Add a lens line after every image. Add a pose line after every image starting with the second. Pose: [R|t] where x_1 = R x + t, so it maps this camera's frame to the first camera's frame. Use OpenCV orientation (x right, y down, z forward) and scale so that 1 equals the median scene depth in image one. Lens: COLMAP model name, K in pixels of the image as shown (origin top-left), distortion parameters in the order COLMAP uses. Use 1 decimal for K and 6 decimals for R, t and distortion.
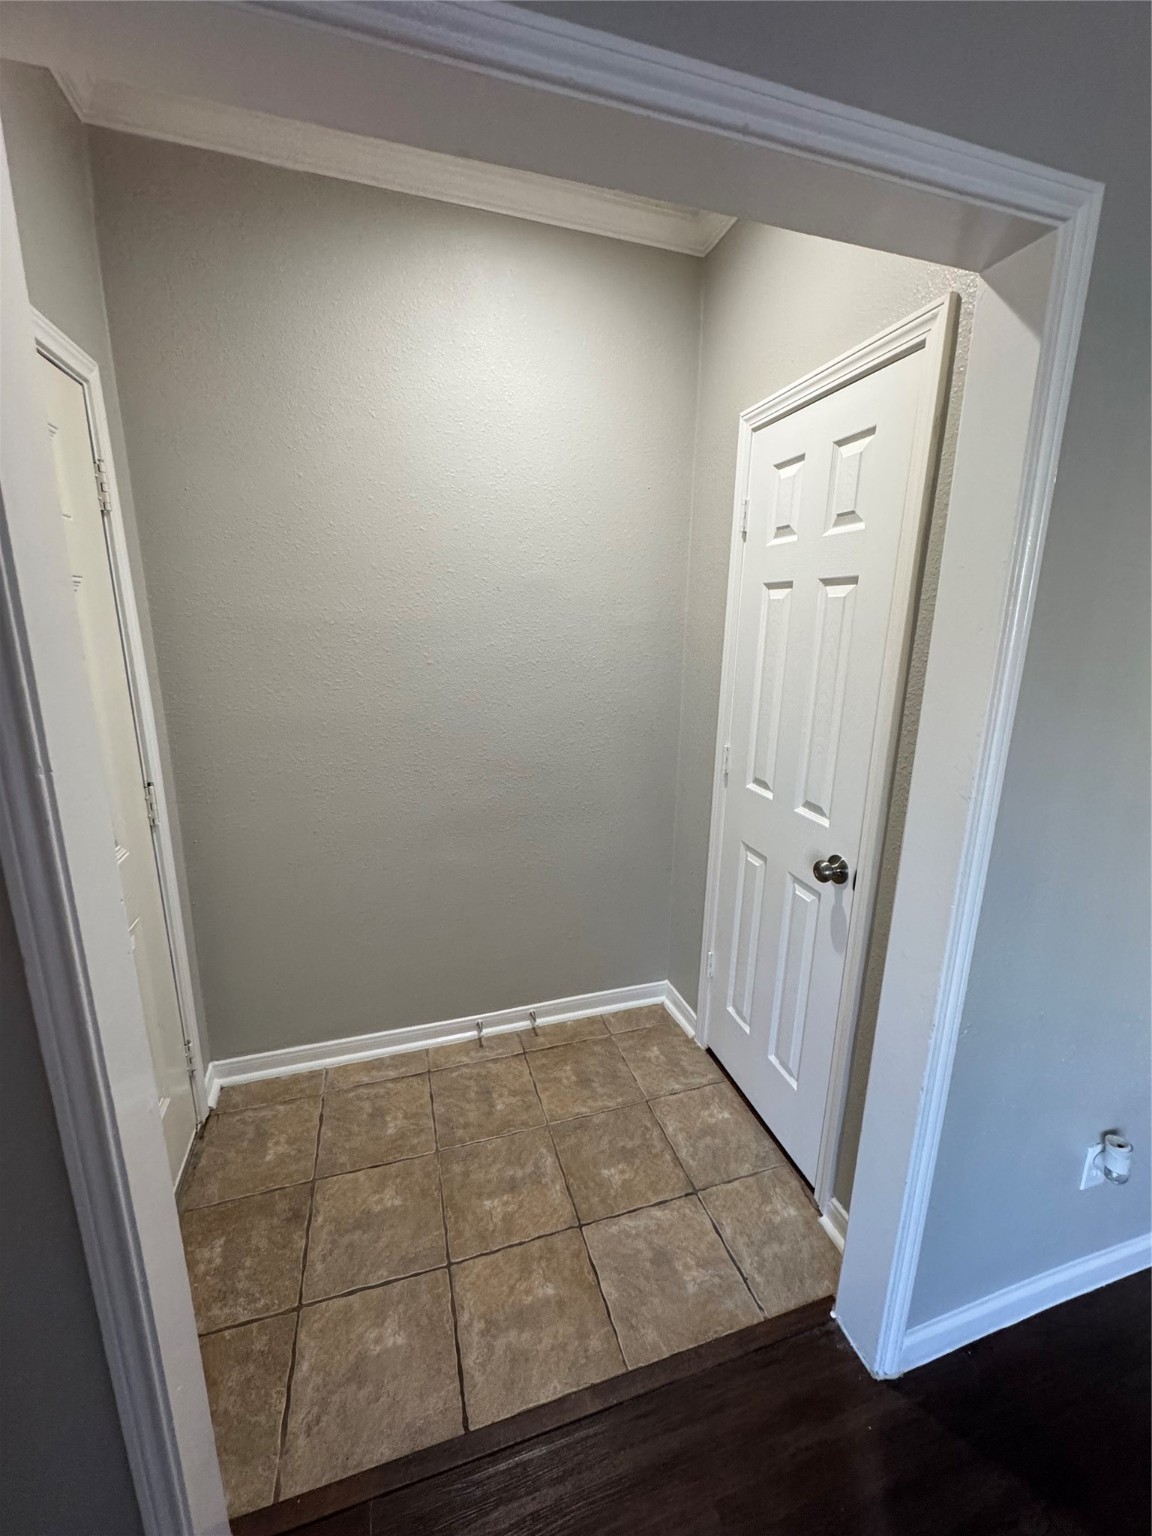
lens RADIAL K [[613.8, 0, 575.0], [0, 613.8, 765.2], [0, 0, 1]] dist [-0.003261, -0.000010]
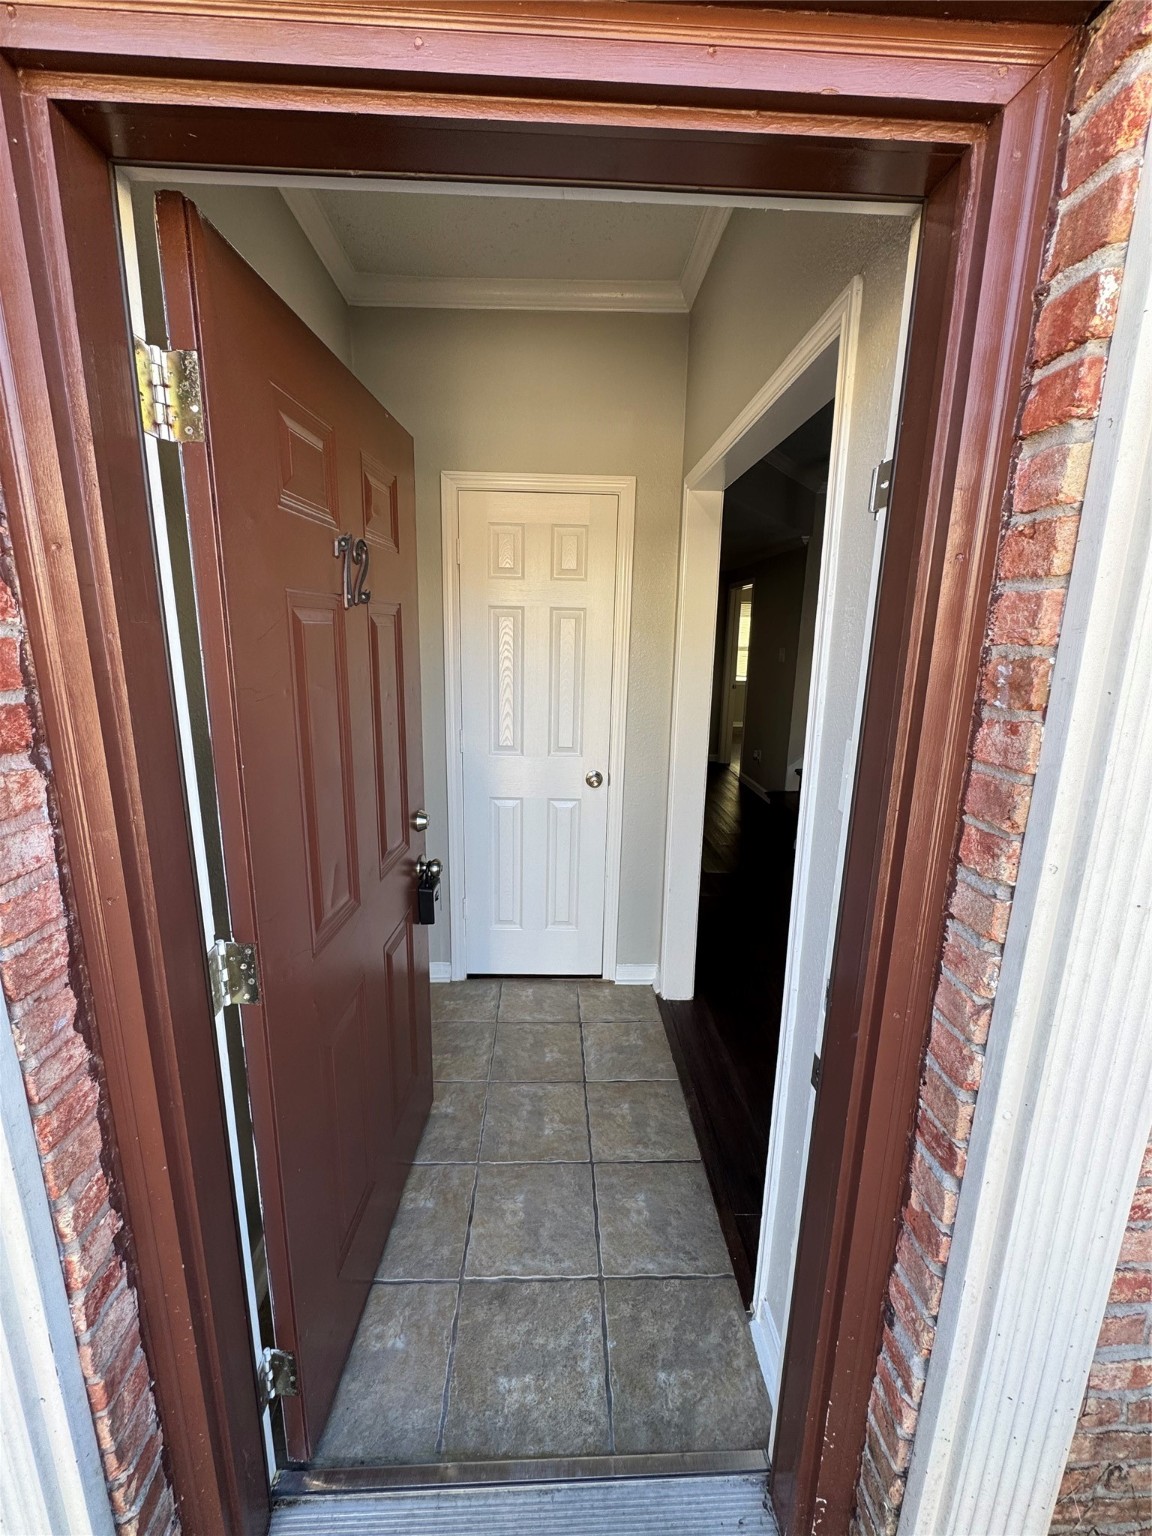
lens RADIAL K [[613.8, 0, 583.0], [0, 613.8, 766.1], [0, 0, 1]] dist [-0.003261, -0.000010]
pose [[0.252824, -0.215290, 0.943255, -1.166786], [0.208709, 0.964110, 0.164109, -0.144231], [-0.944733, 0.155375, 0.288683, 0.532343]]
